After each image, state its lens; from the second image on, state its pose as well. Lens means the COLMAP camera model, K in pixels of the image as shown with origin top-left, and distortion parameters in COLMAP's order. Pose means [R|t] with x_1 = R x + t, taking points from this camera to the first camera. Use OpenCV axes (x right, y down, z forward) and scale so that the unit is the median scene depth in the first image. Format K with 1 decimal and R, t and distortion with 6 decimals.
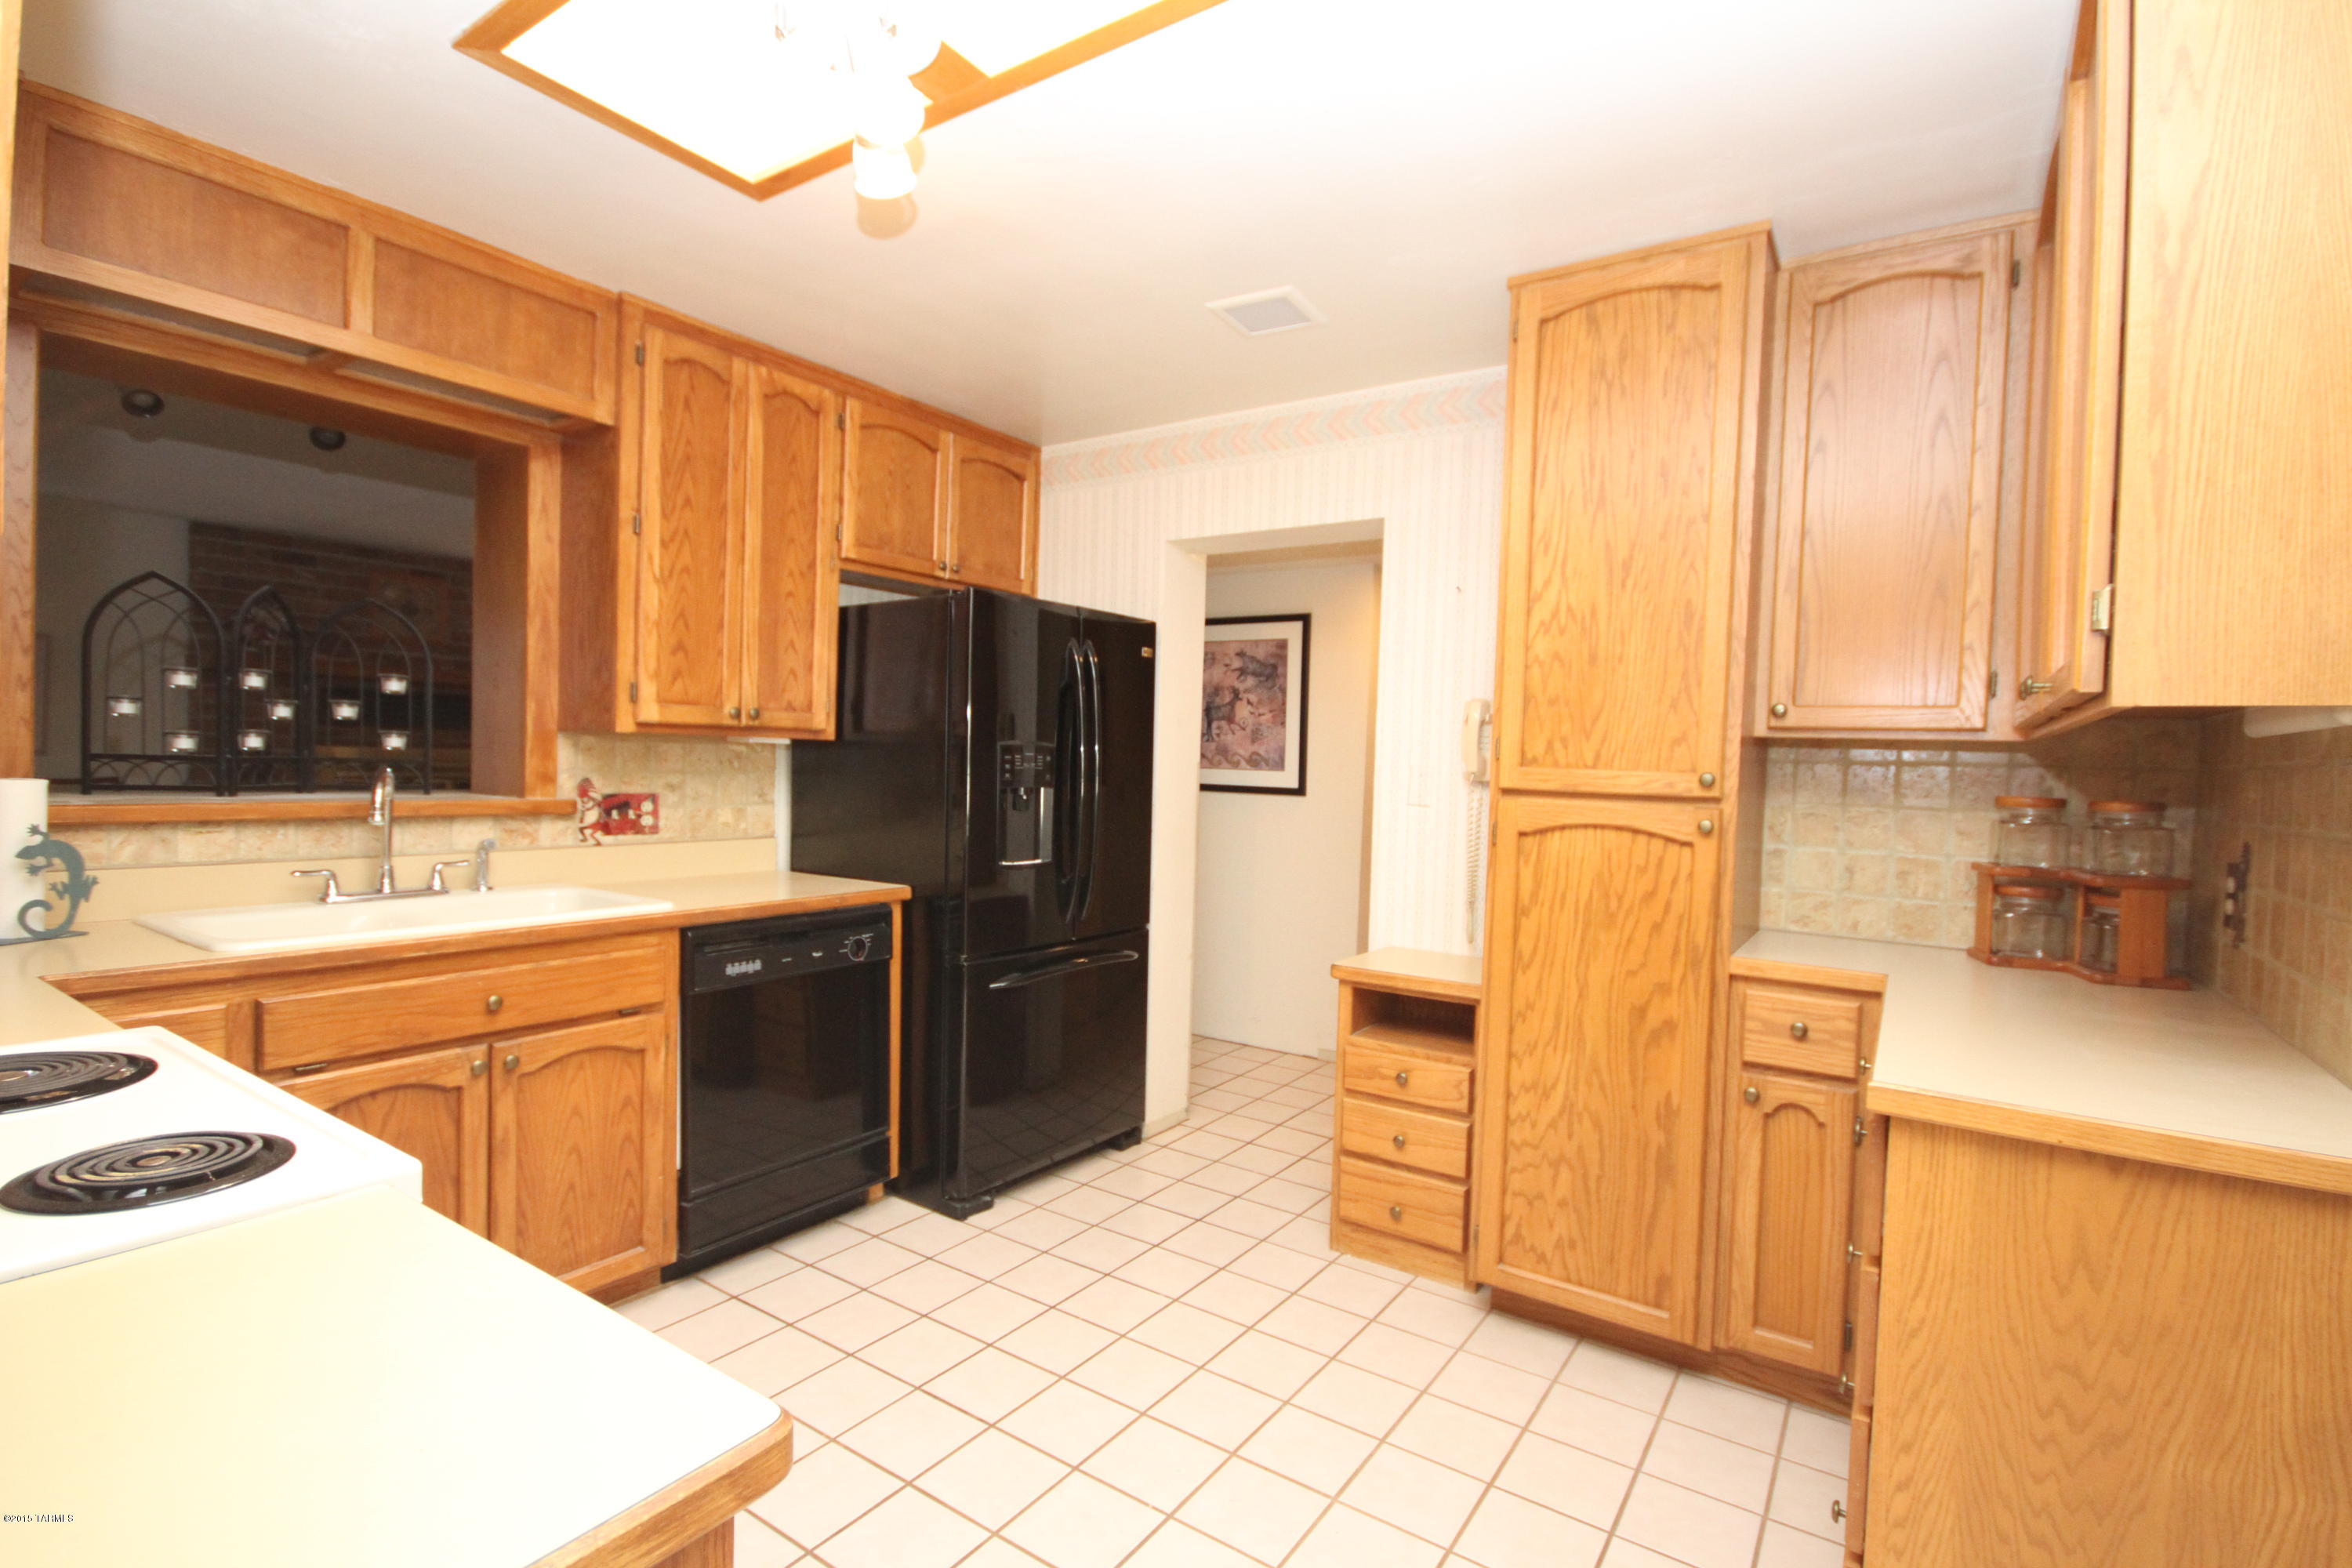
lens RADIAL K [[1093.0, 0, 1174.3], [0, 1093.0, 792.8], [0, 0, 1]] dist [-0.000294, 0.000318]
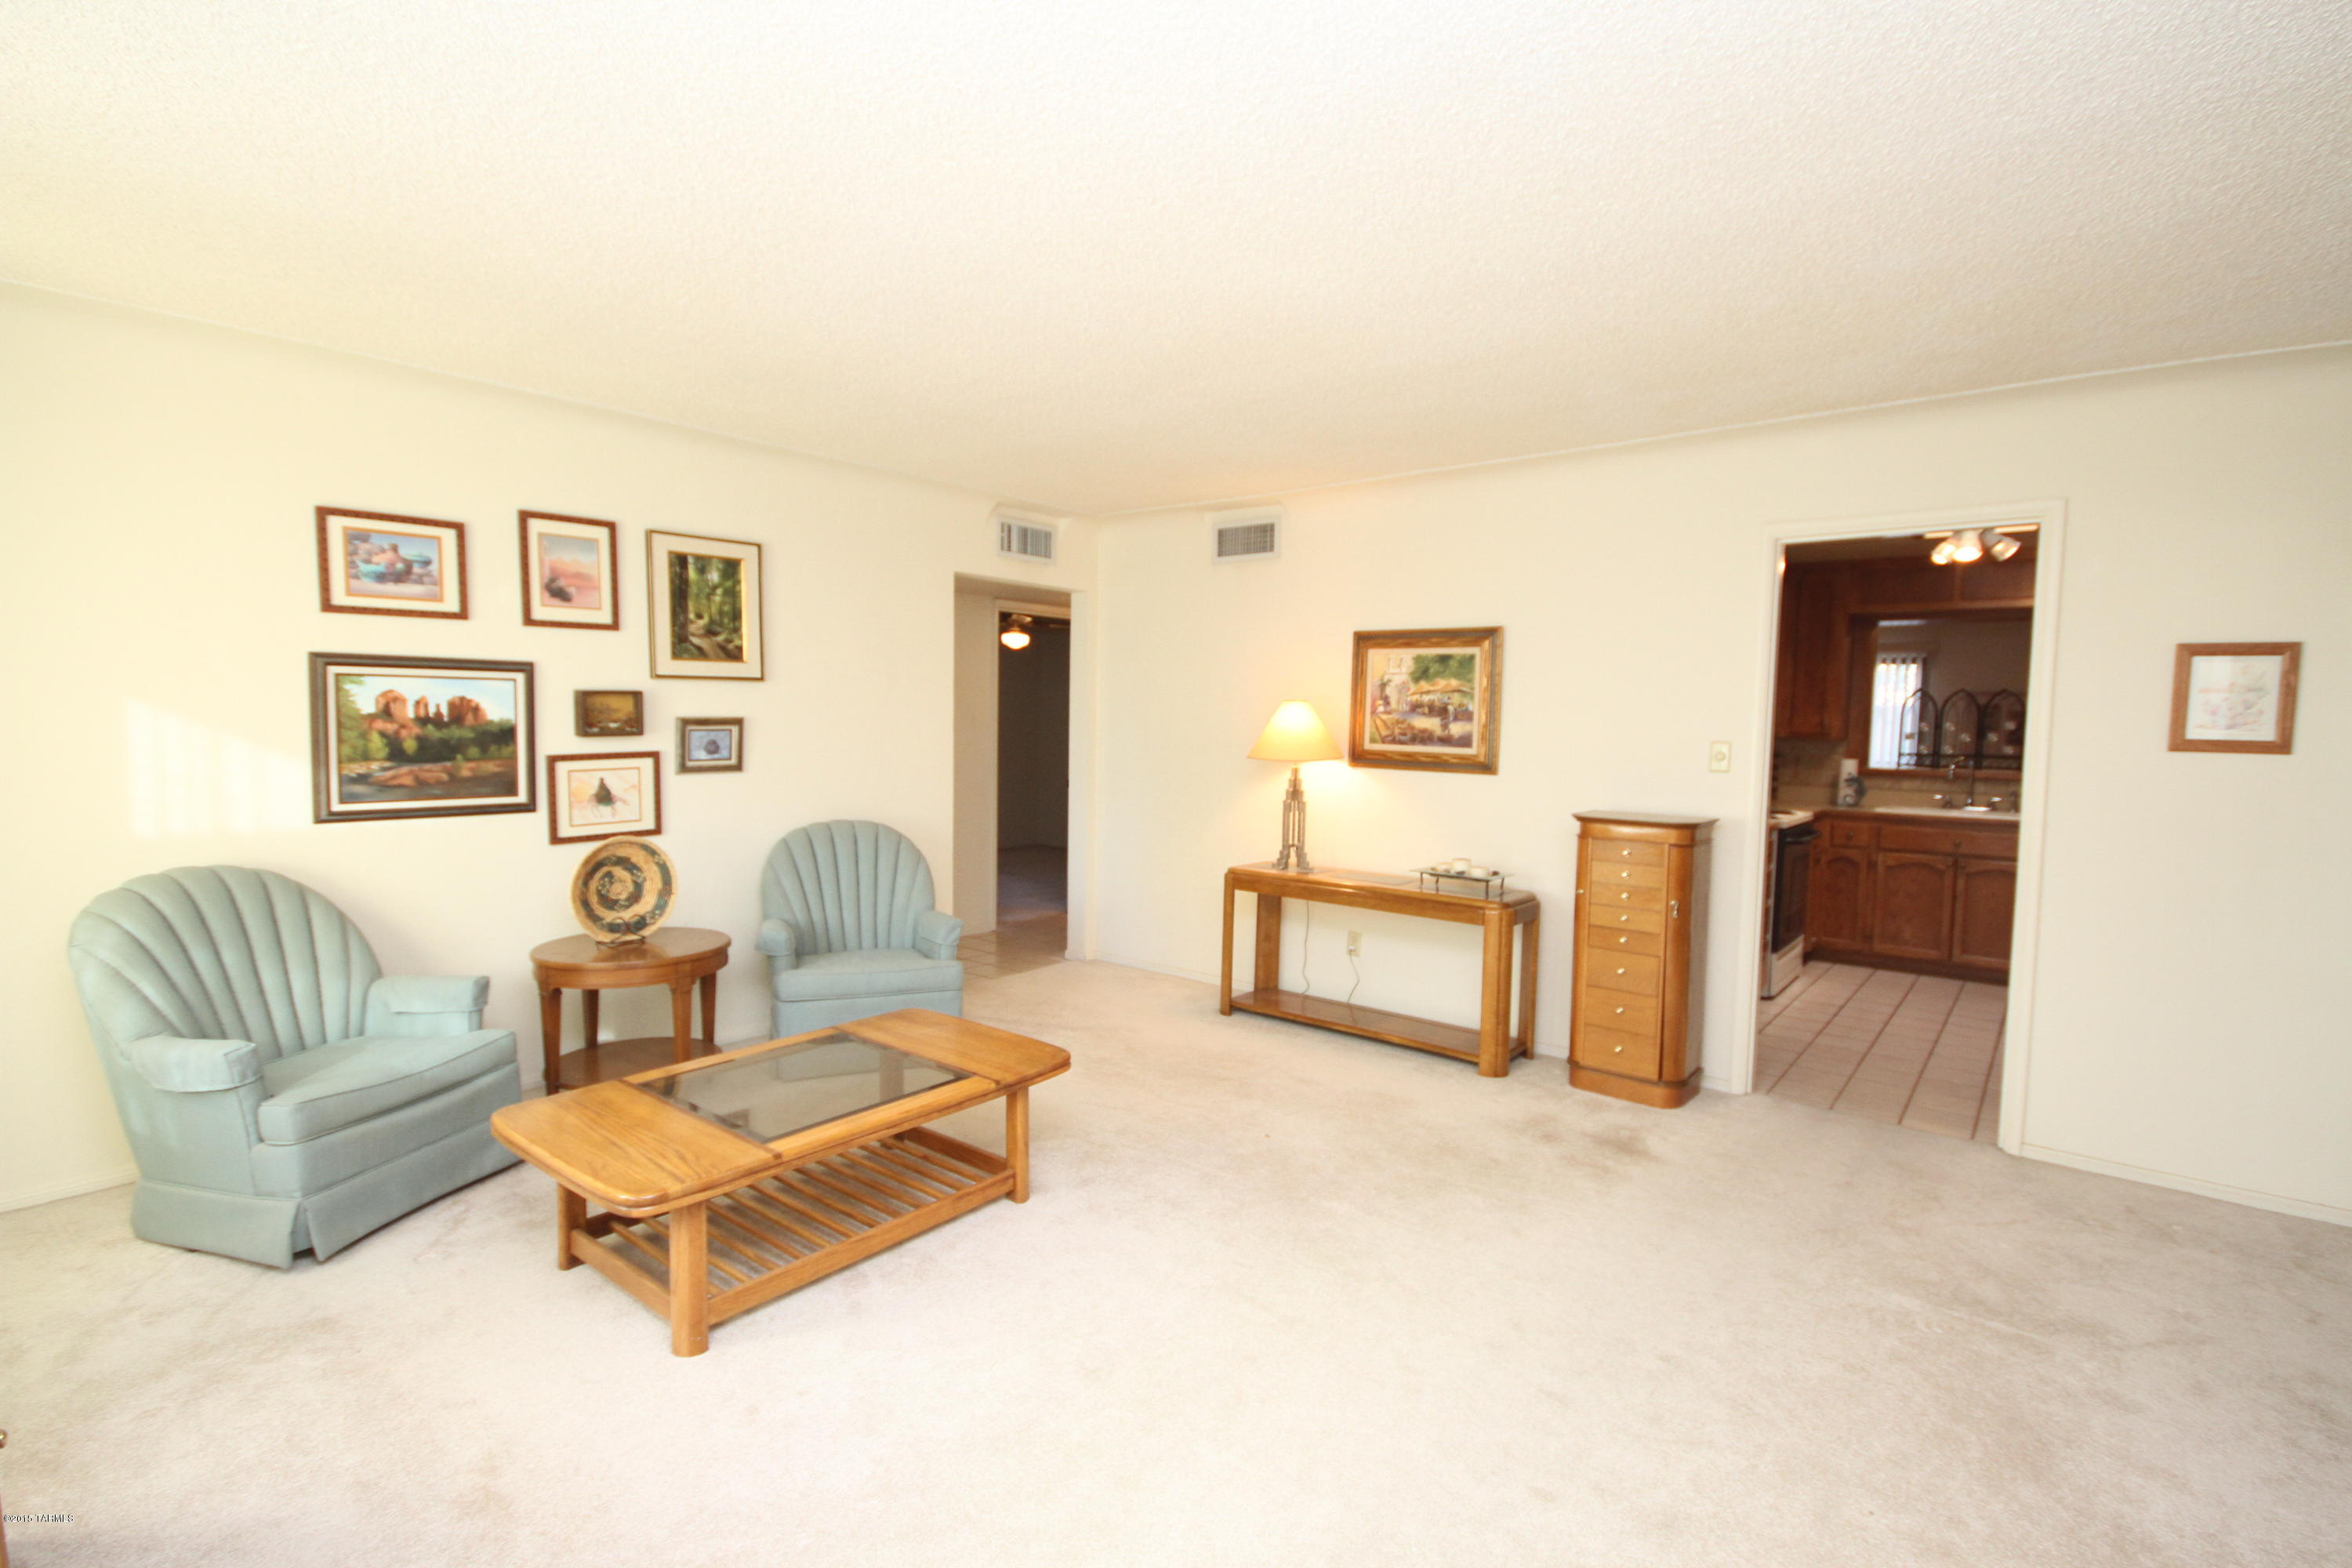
lens RADIAL K [[1093.0, 0, 1174.3], [0, 1093.0, 792.8], [0, 0, 1]] dist [-0.000294, 0.000318]
pose [[-0.091114, 0.036519, -0.995171, 1.806527], [-0.051510, 0.997817, 0.041332, 0.043355], [0.994507, 0.055027, -0.089034, -0.566482]]
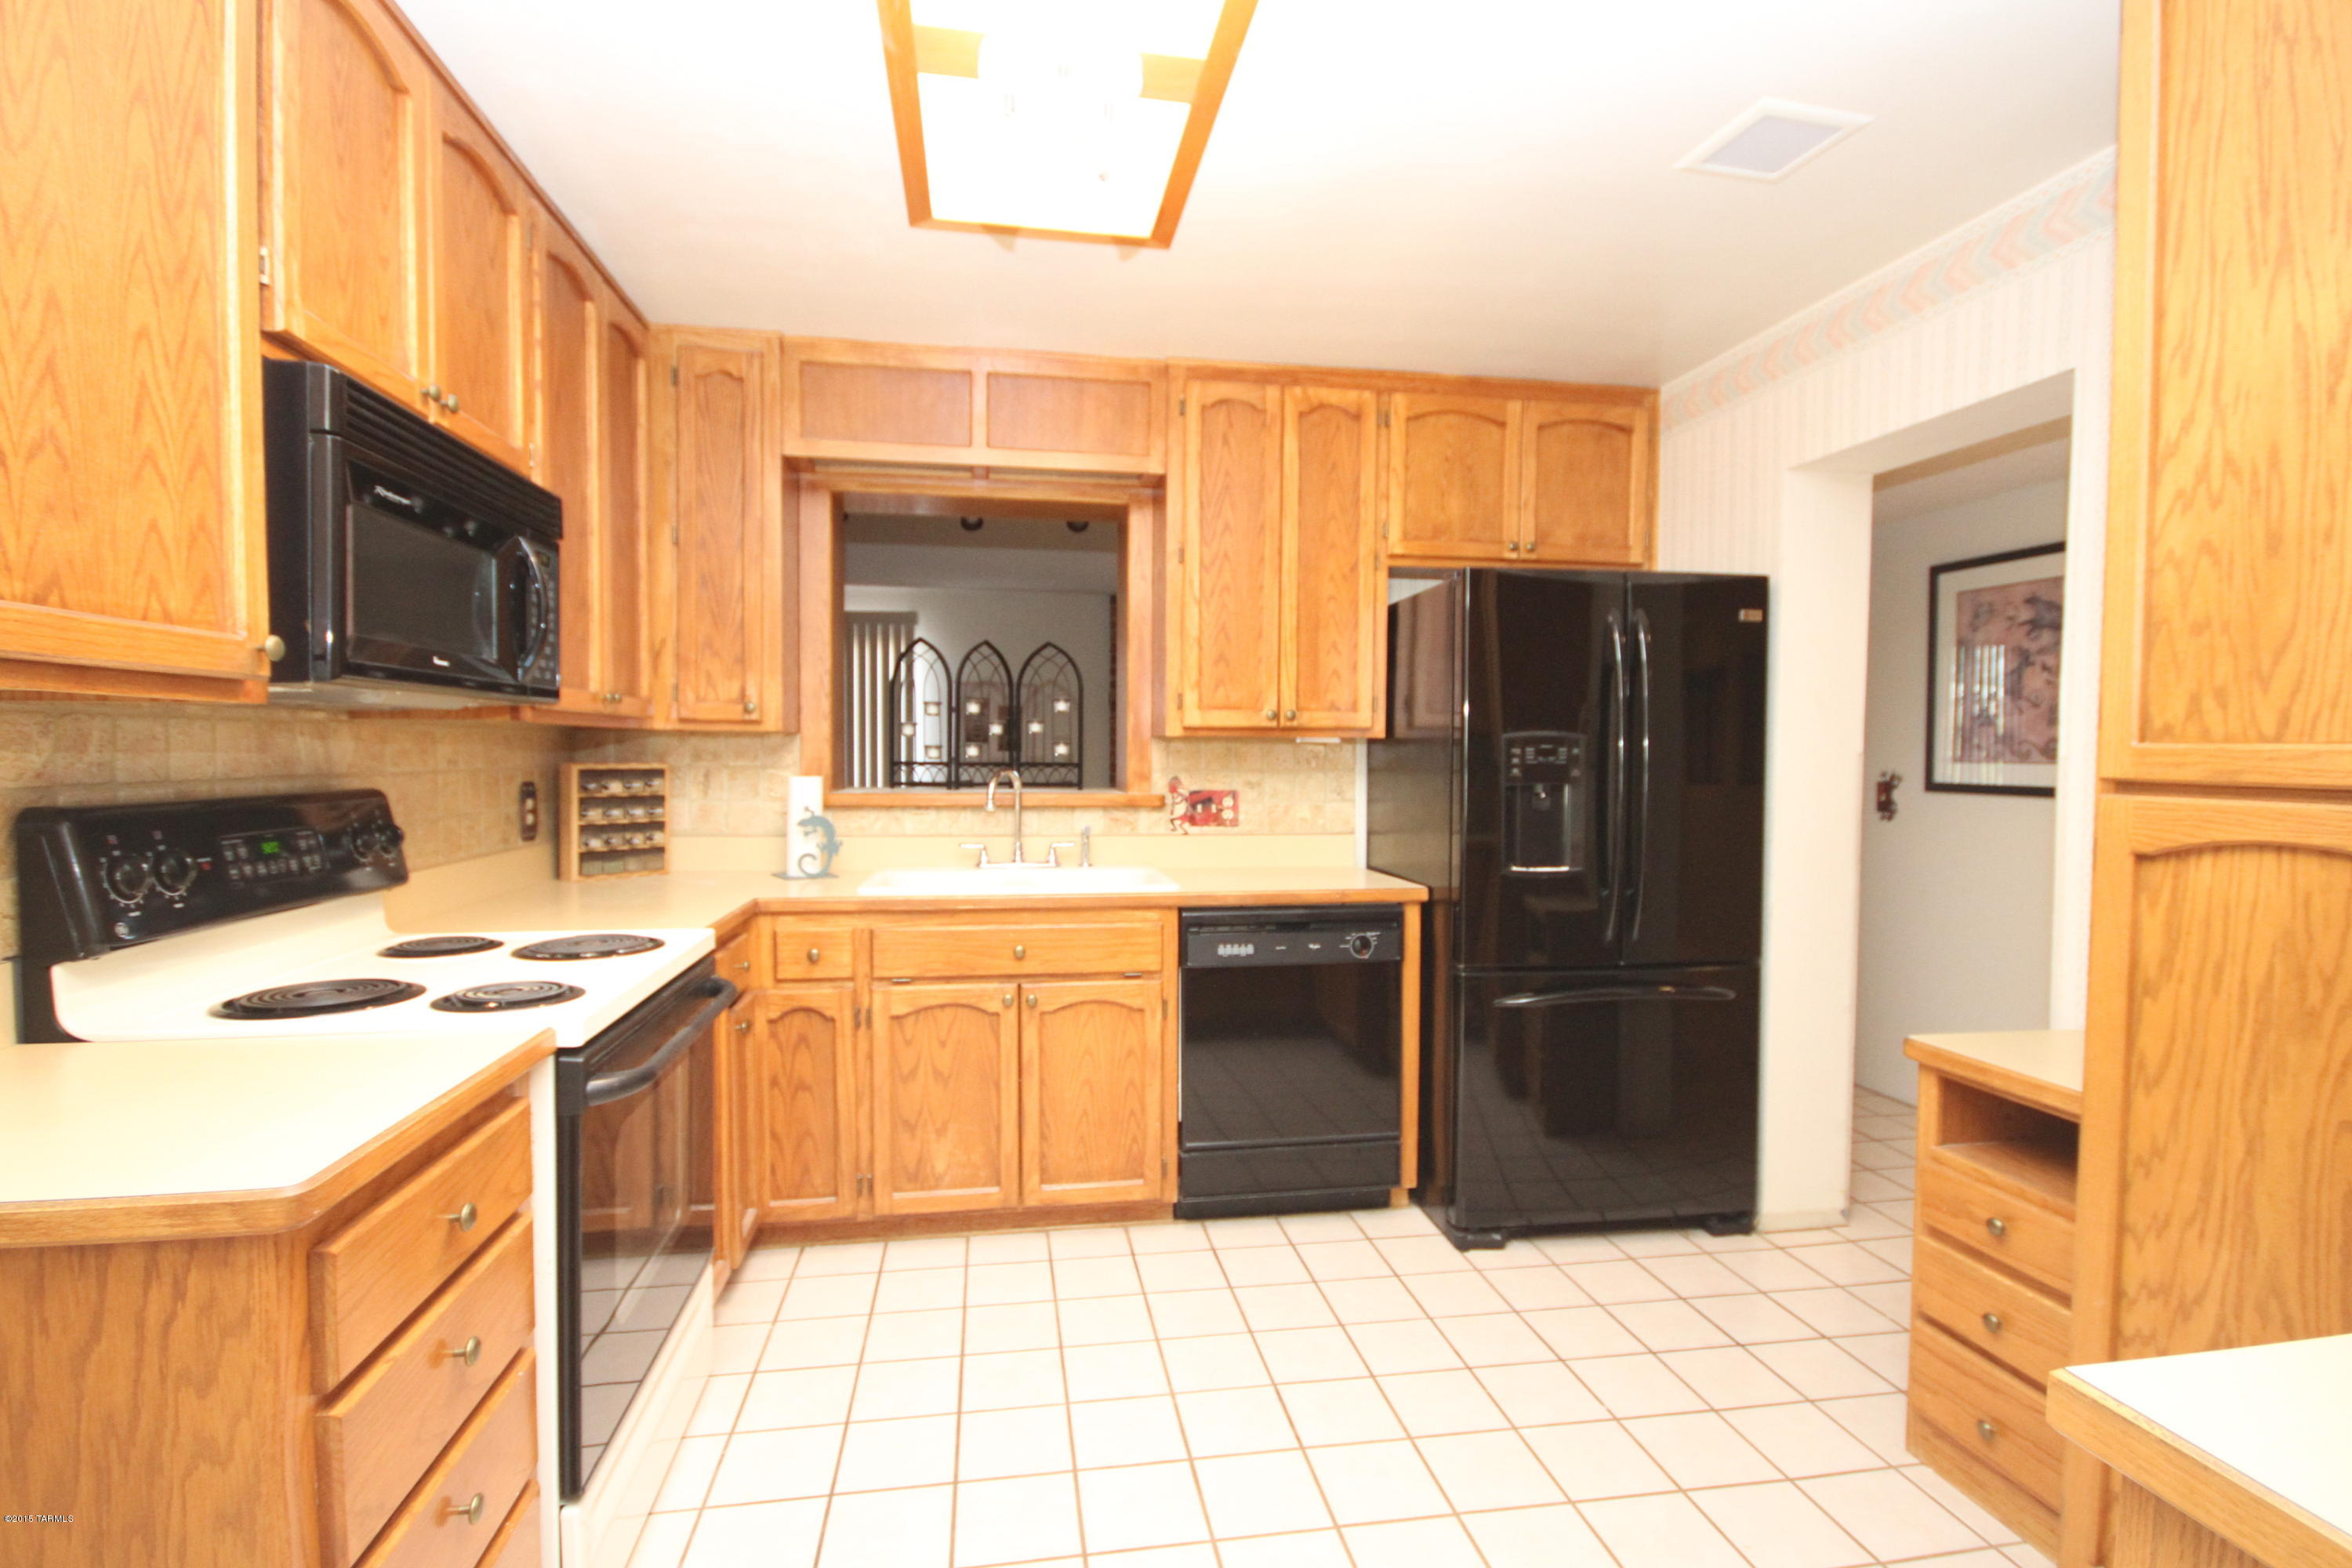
lens RADIAL K [[1111.5, 0, 1171.3], [0, 1111.5, 791.1], [0, 0, 1]] dist [-0.005235, -0.000333]
pose [[0.691967, 0.002418, -0.721925, 0.341888], [-0.008726, 0.999949, -0.005015, 0.008709], [0.721877, 0.009769, 0.691953, 0.183791]]
